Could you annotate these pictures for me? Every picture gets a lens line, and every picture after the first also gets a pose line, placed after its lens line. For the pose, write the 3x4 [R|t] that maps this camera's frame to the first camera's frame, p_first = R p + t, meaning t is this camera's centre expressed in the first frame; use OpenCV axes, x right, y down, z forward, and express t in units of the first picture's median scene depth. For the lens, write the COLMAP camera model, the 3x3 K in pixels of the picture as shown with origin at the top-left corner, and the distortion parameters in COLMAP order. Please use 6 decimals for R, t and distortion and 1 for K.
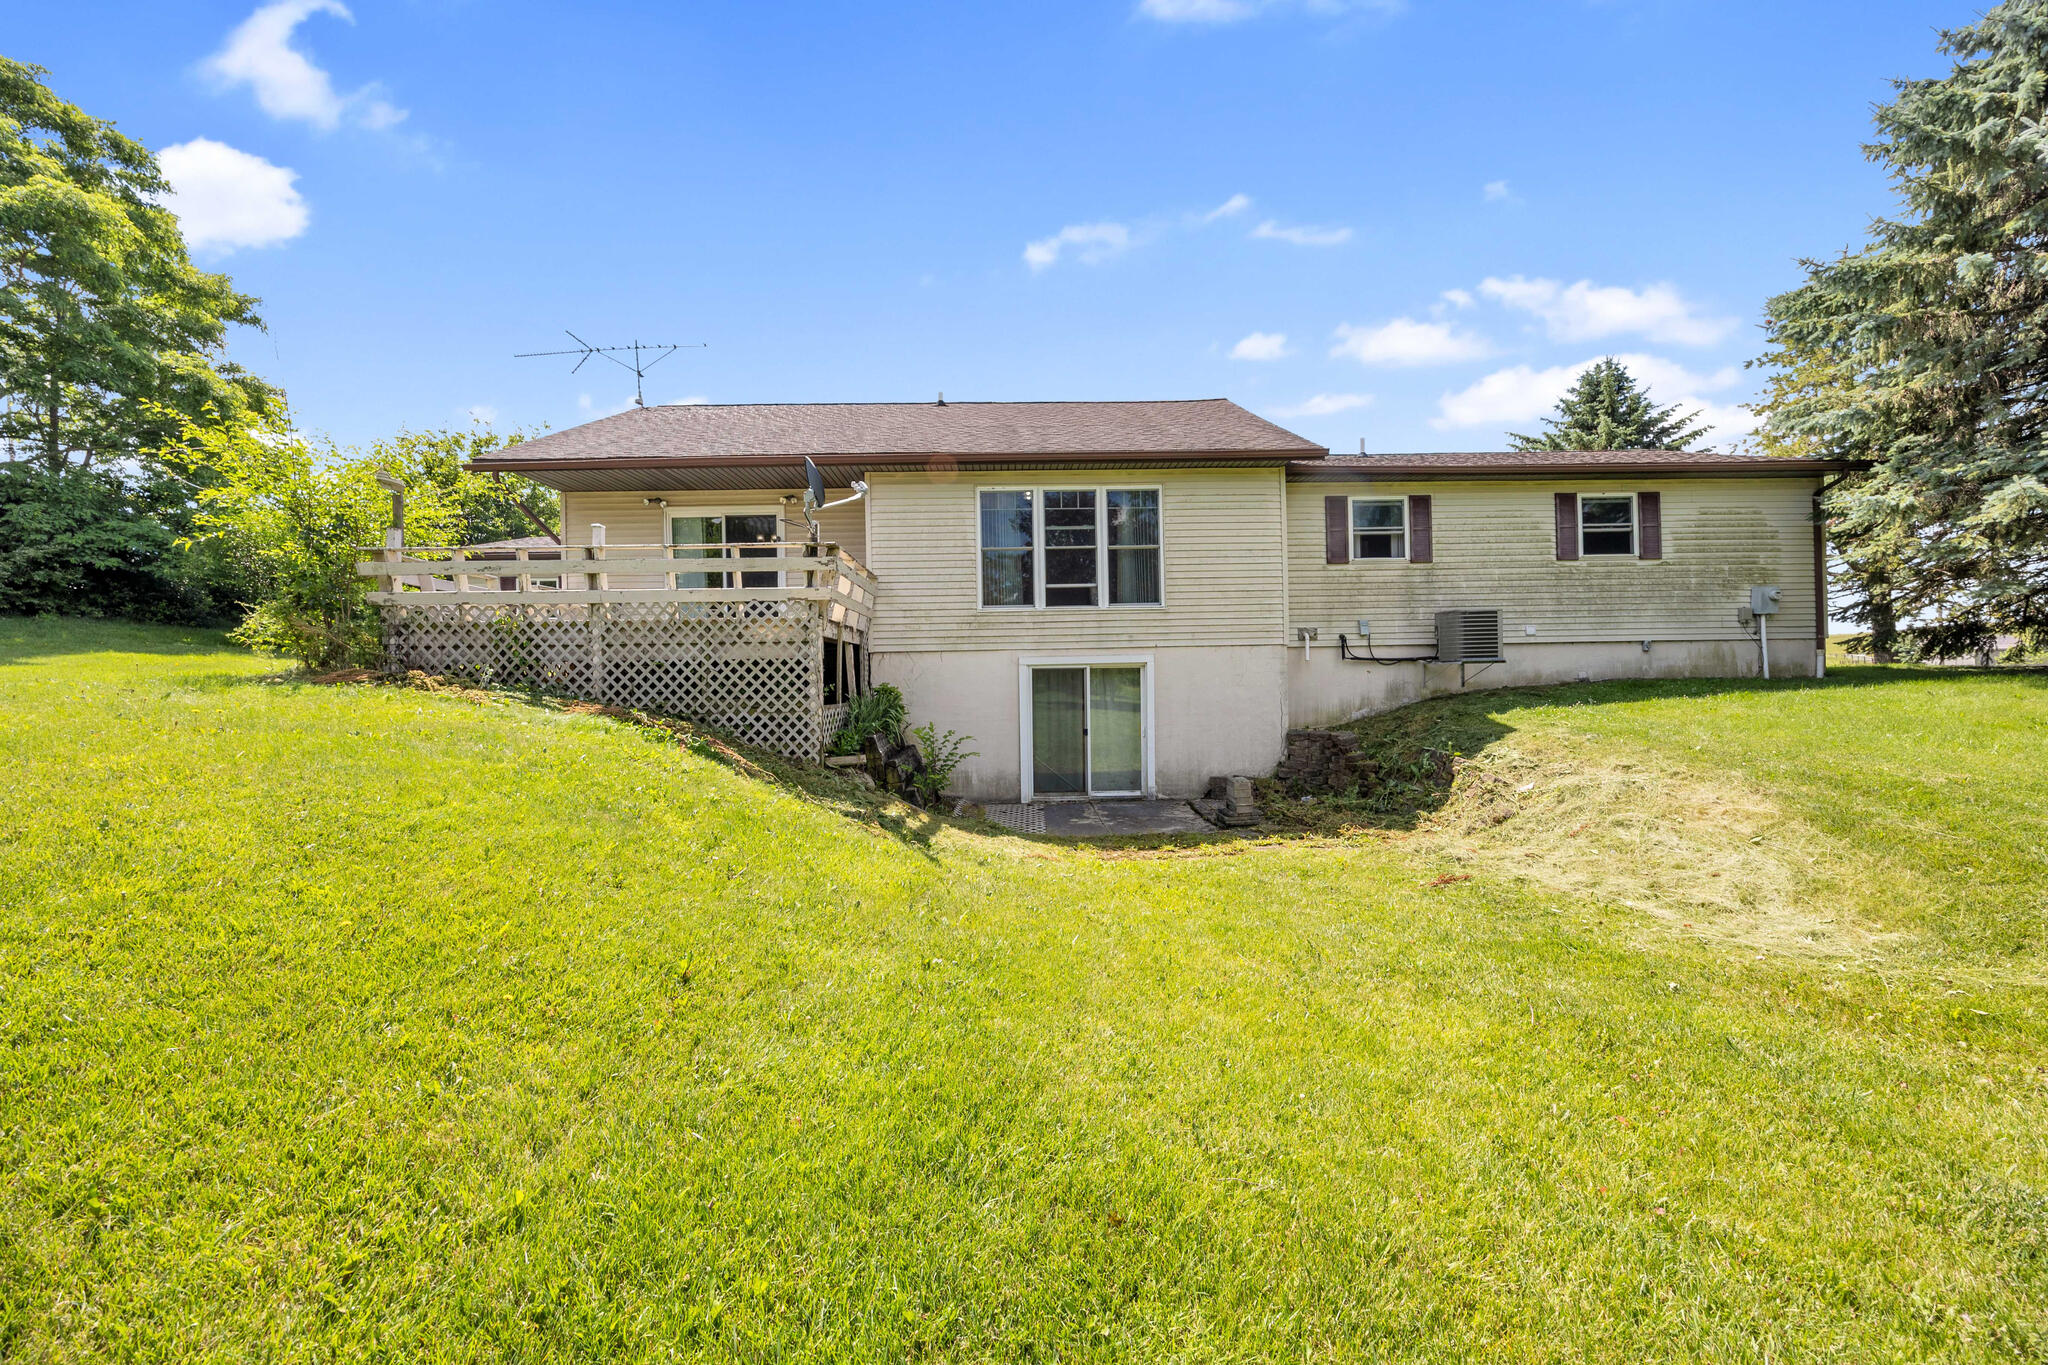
lens RADIAL K [[774.8, 0, 1024.7], [0, 774.8, 676.8], [0, 0, 1]] dist [-0.000454, -0.000342]
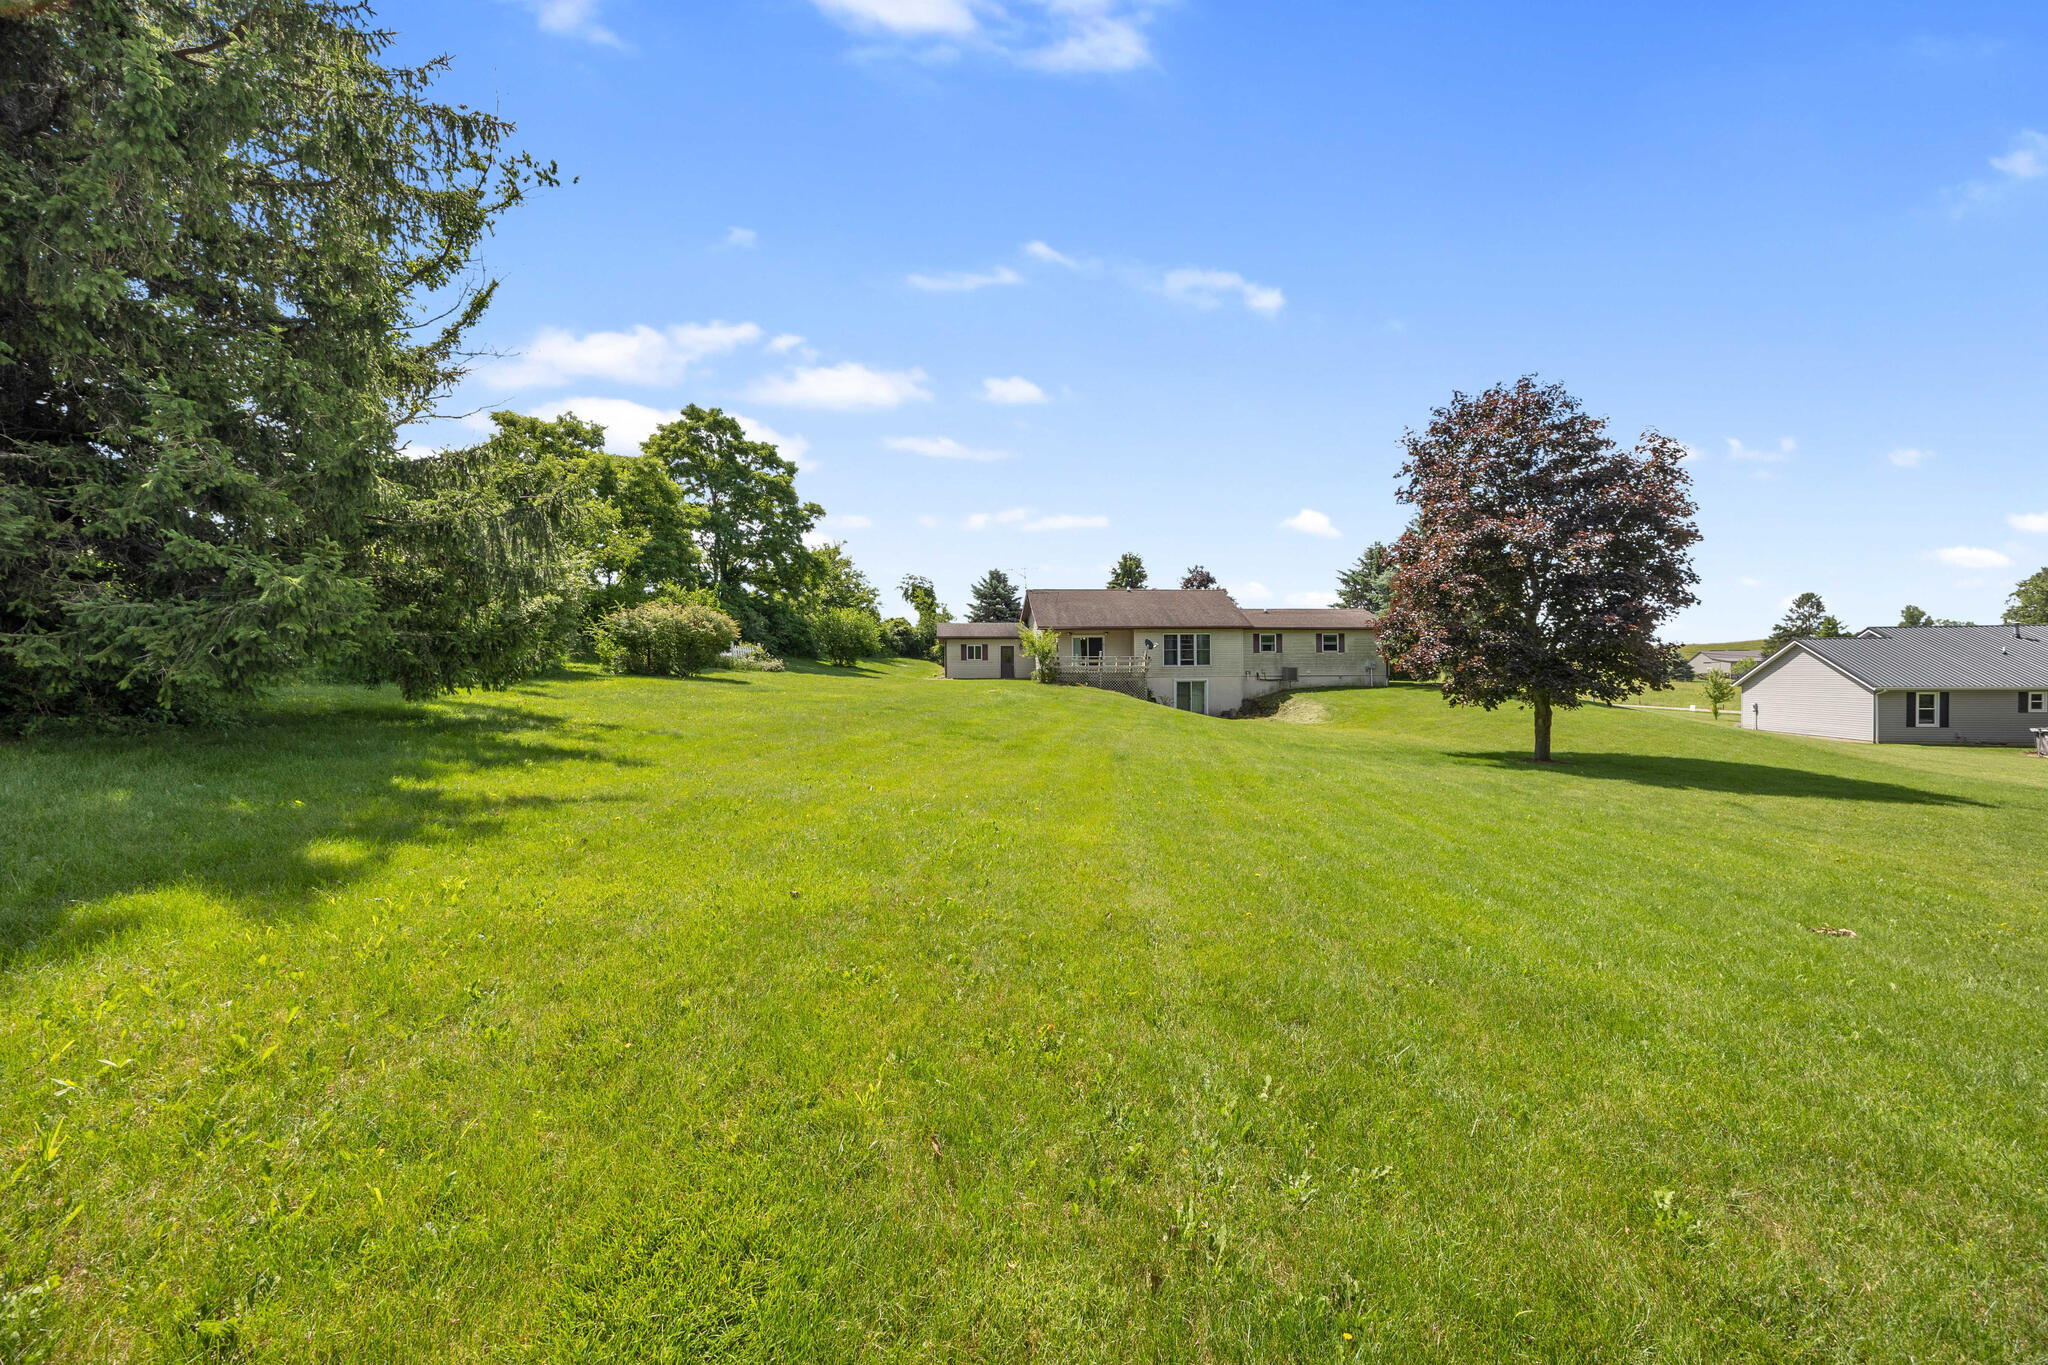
lens RADIAL K [[774.8, 0, 1024.7], [0, 774.8, 676.8], [0, 0, 1]] dist [-0.000454, -0.000342]
pose [[0.997440, 0.011935, 0.070506, -0.956258], [-0.012987, 0.999811, 0.014482, -0.075771], [-0.070320, -0.015361, 0.997406, -2.609331]]
